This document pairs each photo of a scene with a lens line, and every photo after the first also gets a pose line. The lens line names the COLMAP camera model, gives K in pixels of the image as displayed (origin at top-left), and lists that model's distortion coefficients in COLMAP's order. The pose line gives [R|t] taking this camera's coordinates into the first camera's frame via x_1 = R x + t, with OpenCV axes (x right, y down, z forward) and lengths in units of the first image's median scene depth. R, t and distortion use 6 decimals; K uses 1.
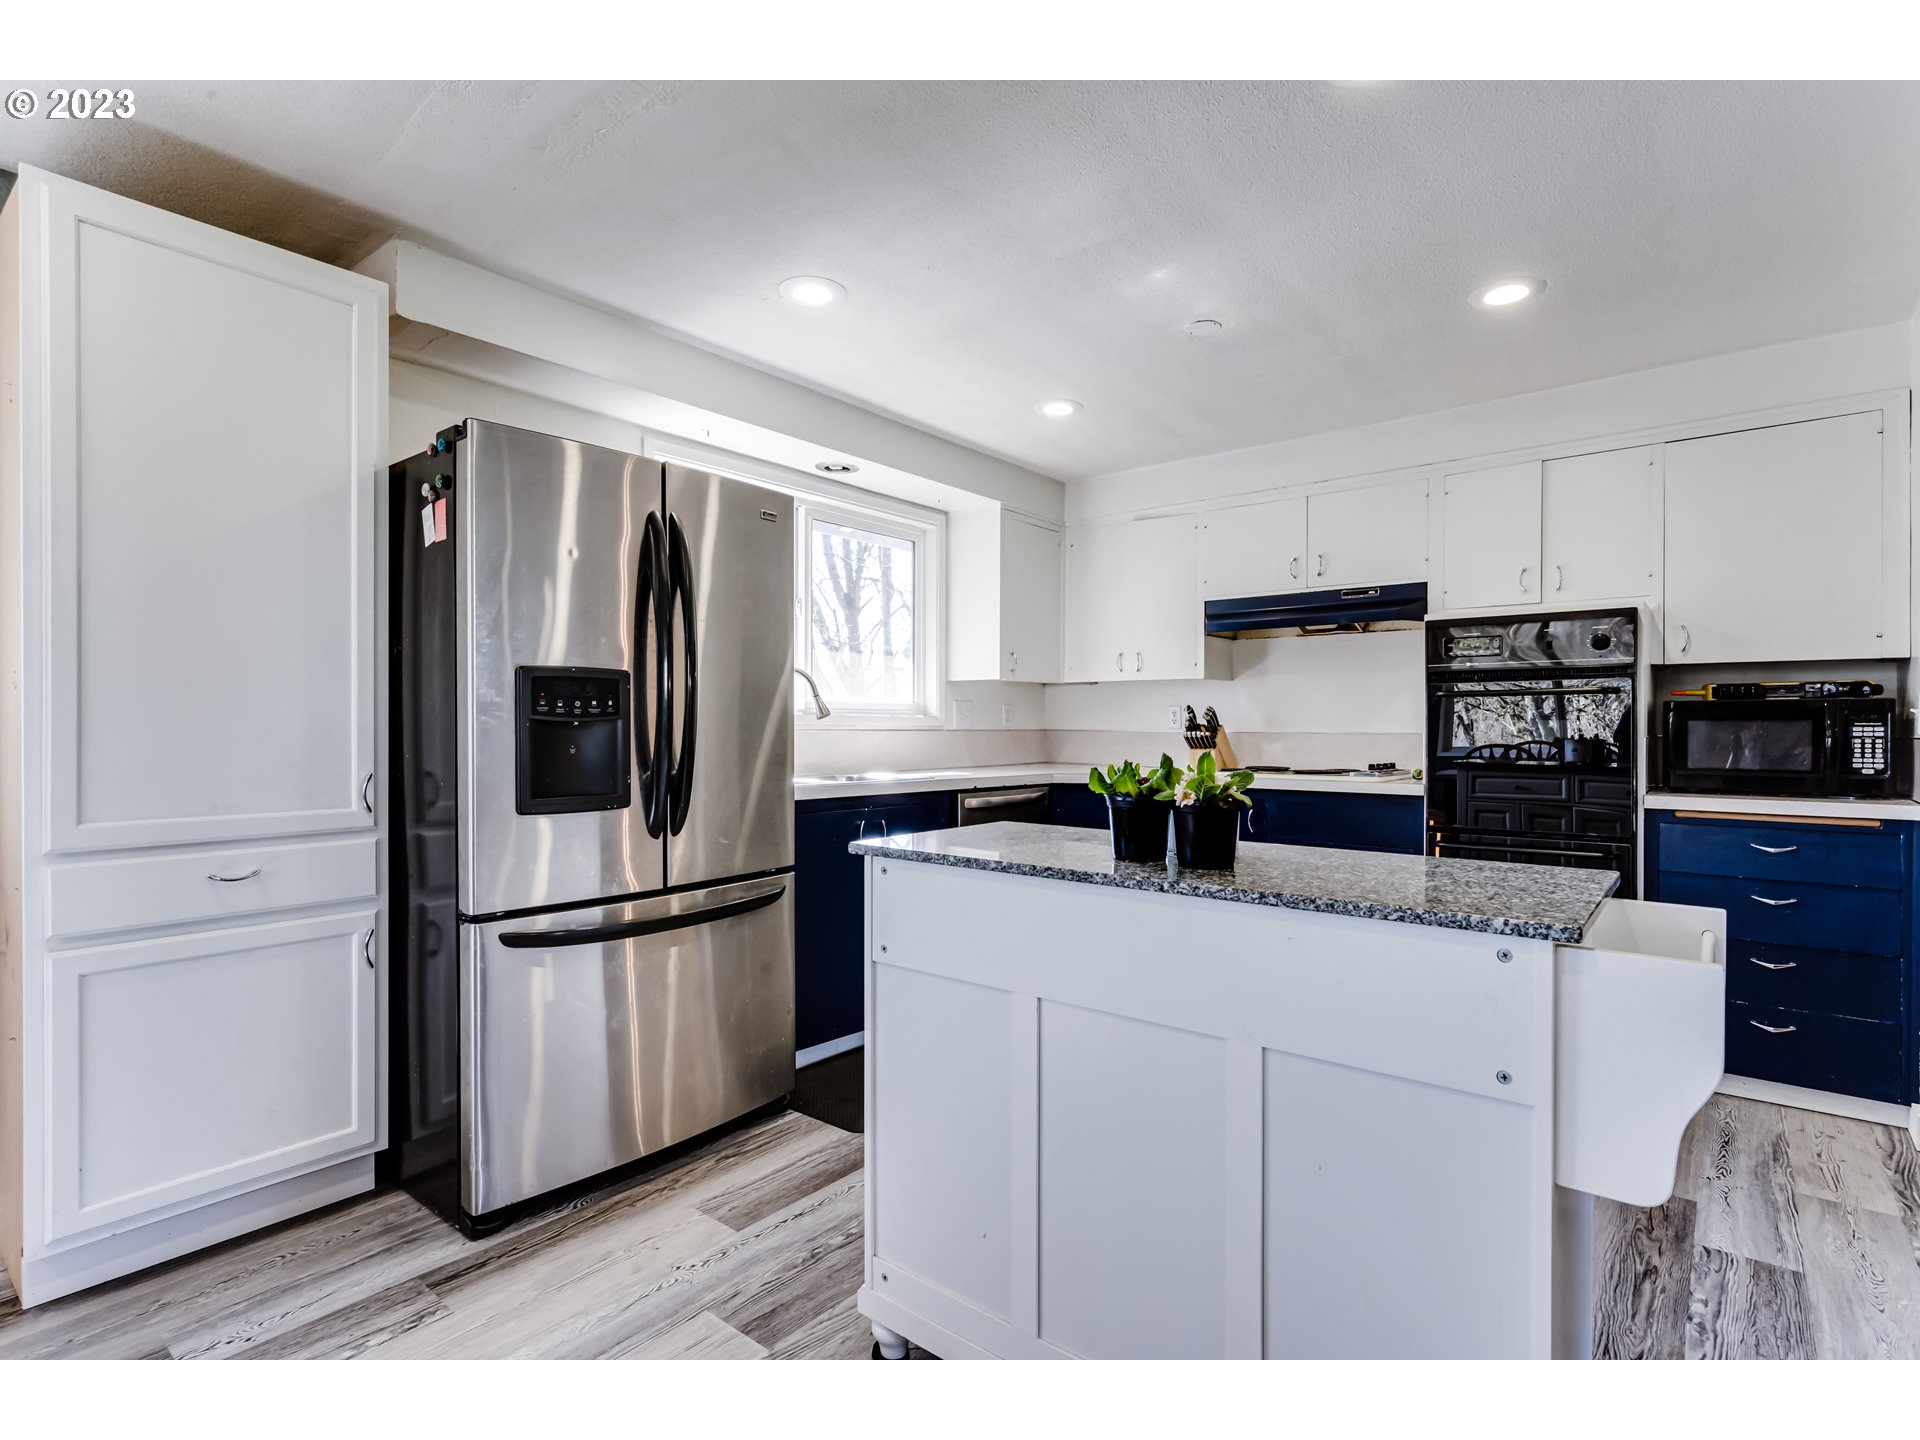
lens RADIAL K [[961.5, 0, 964.0], [0, 961.5, 731.2], [0, 0, 1]] dist [0.012737, -0.000302]
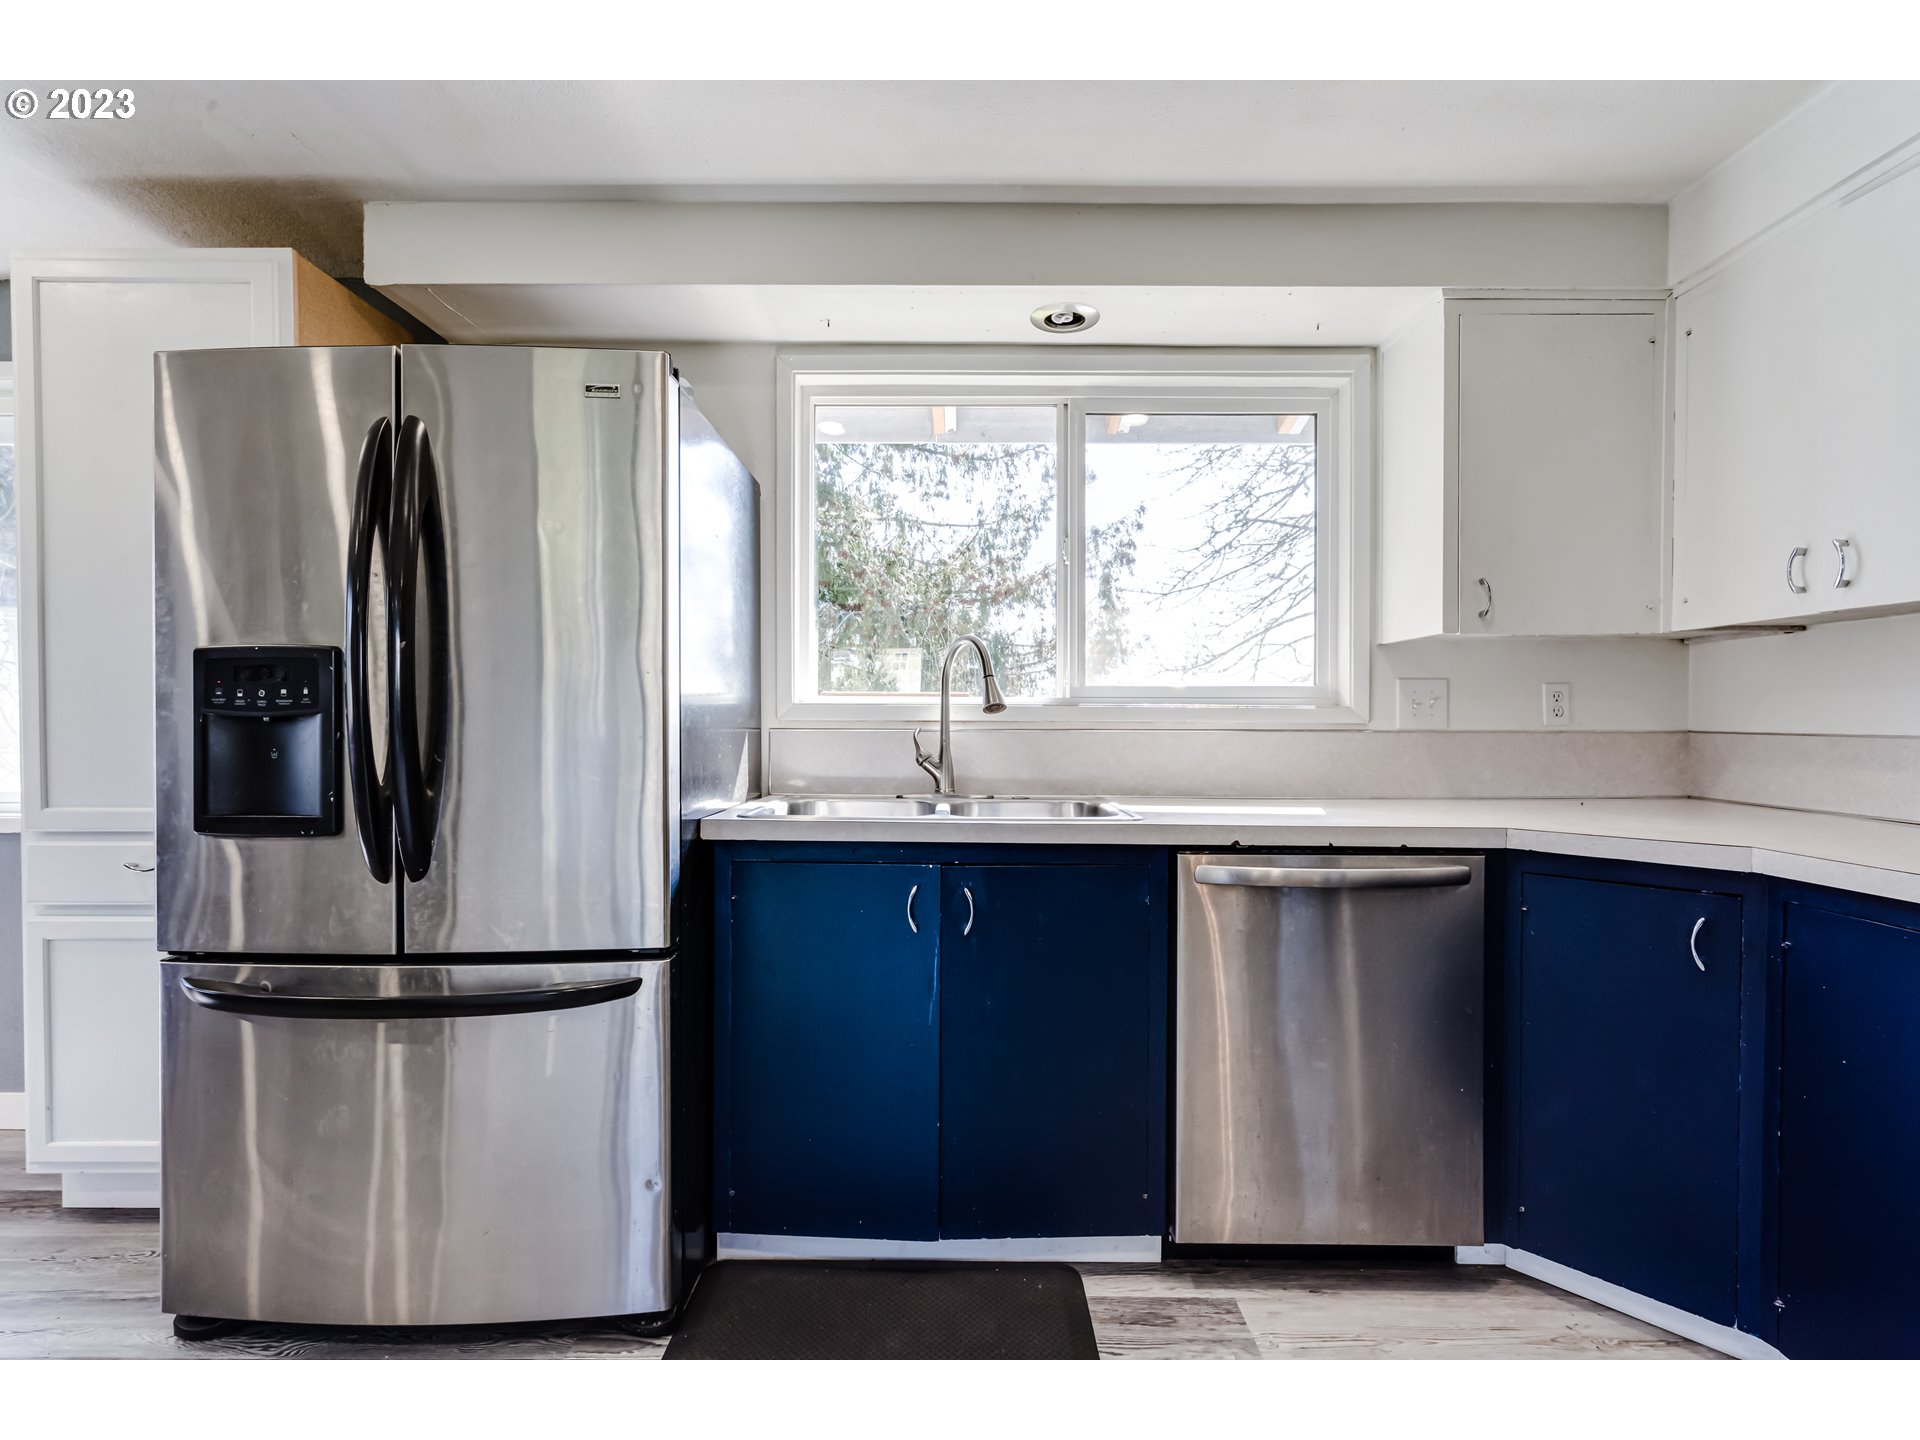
lens RADIAL K [[876.9, 0, 959.9], [0, 876.9, 724.7], [0, 0, 1]] dist [-0.002056, 0.000114]
pose [[0.626818, 0.003964, -0.779156, 0.291897], [-0.005240, 0.999986, 0.000873, -0.004412], [0.779148, 0.003536, 0.626830, 0.609241]]
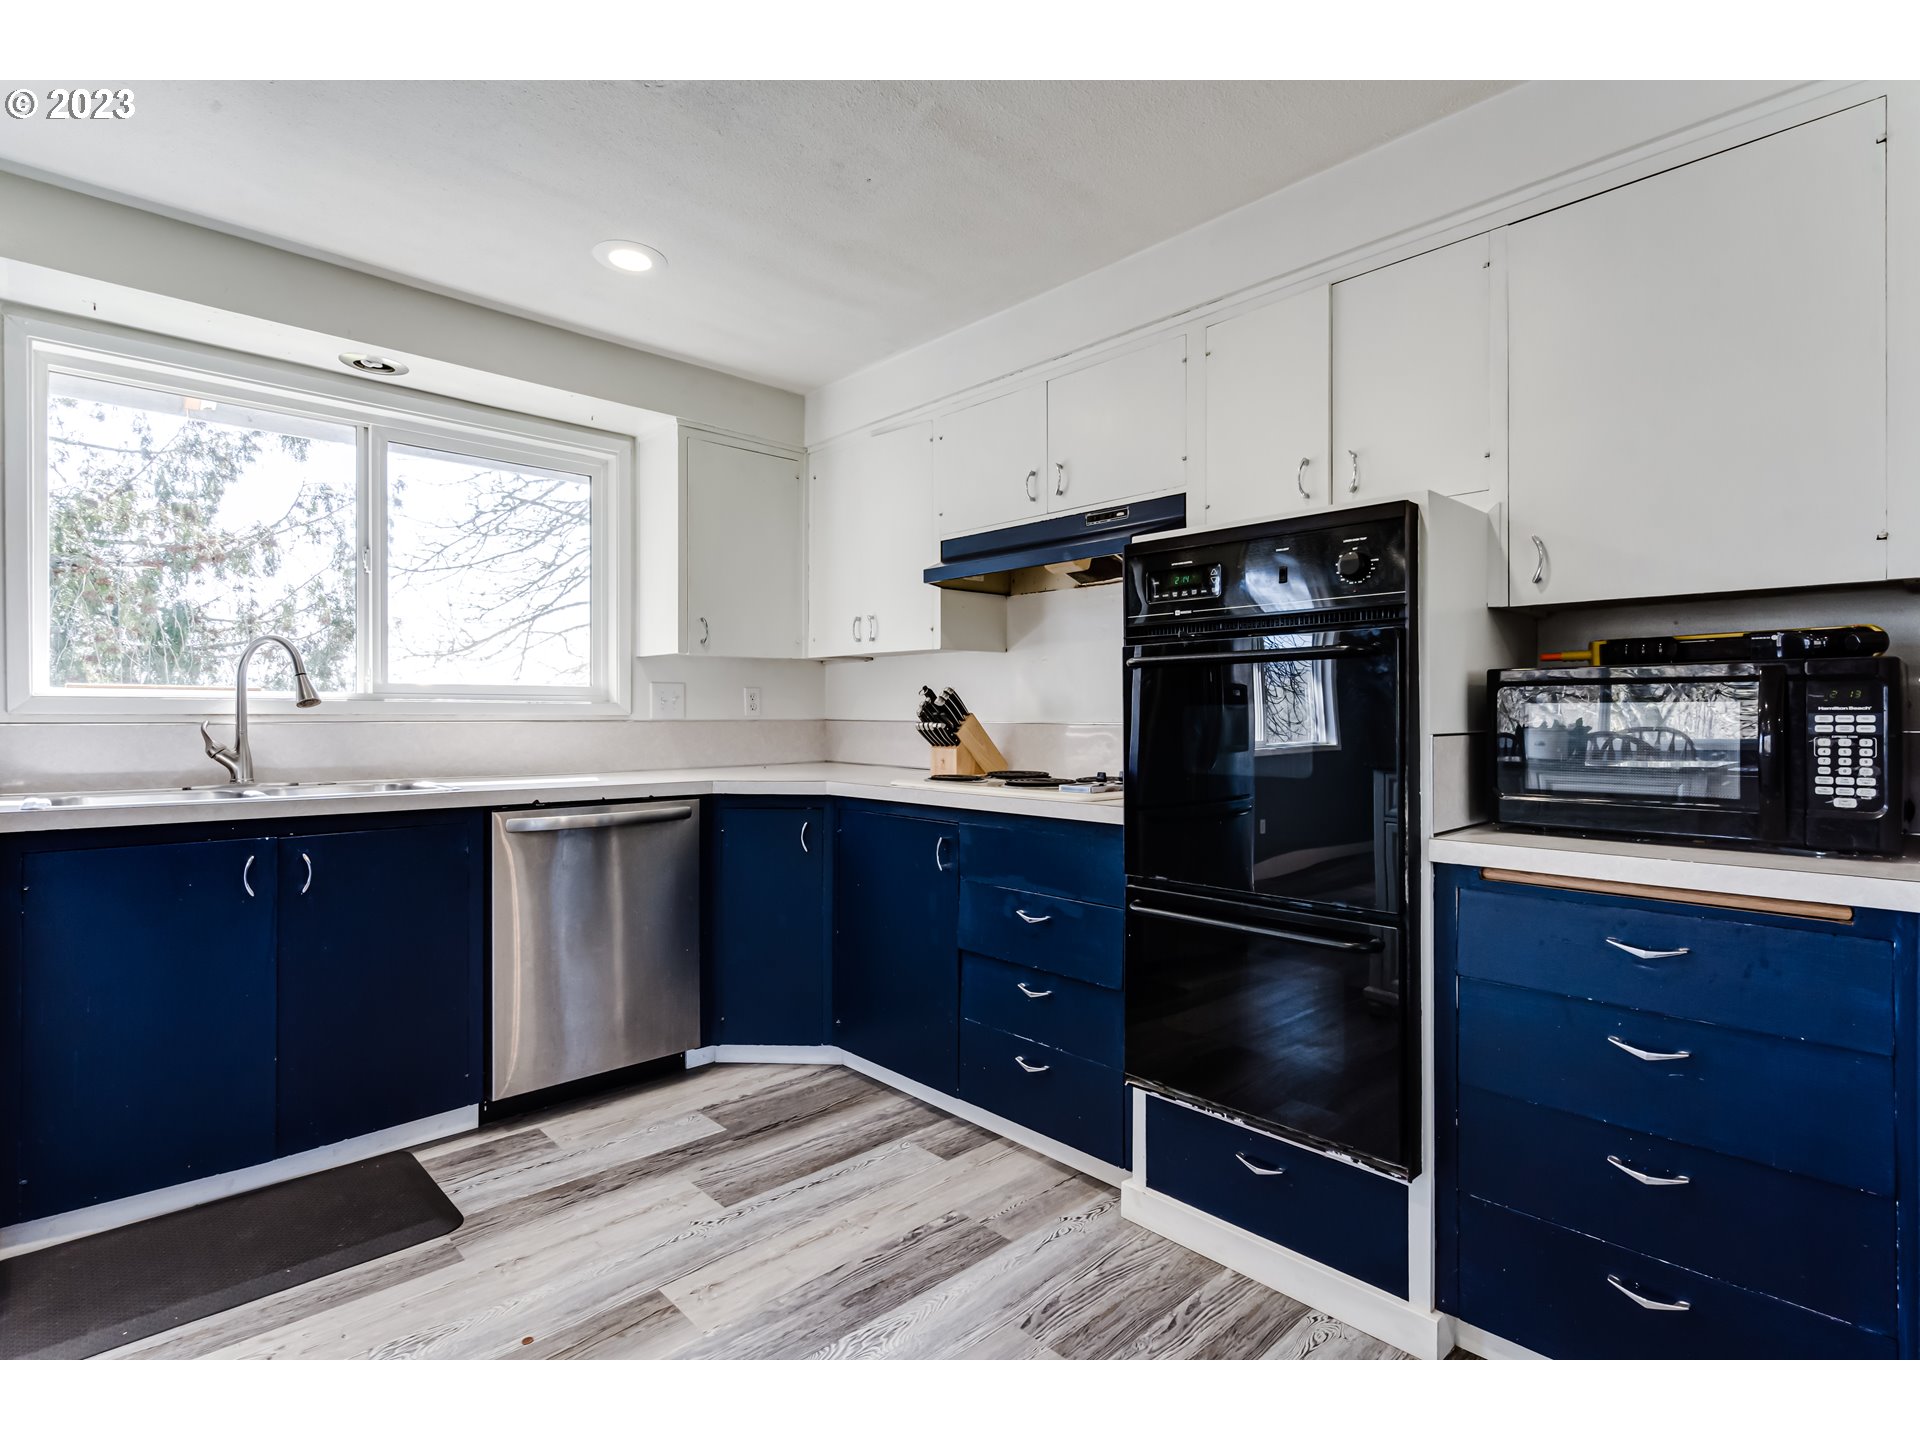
lens RADIAL K [[945.6, 0, 956.5], [0, 945.6, 714.9], [0, 0, 1]] dist [-0.005209, -0.000110]
pose [[0.990835, -0.002051, -0.135065, 0.426799], [0.001469, 0.999989, -0.004408, -0.002135], [0.135073, 0.004170, 0.990827, 0.359536]]
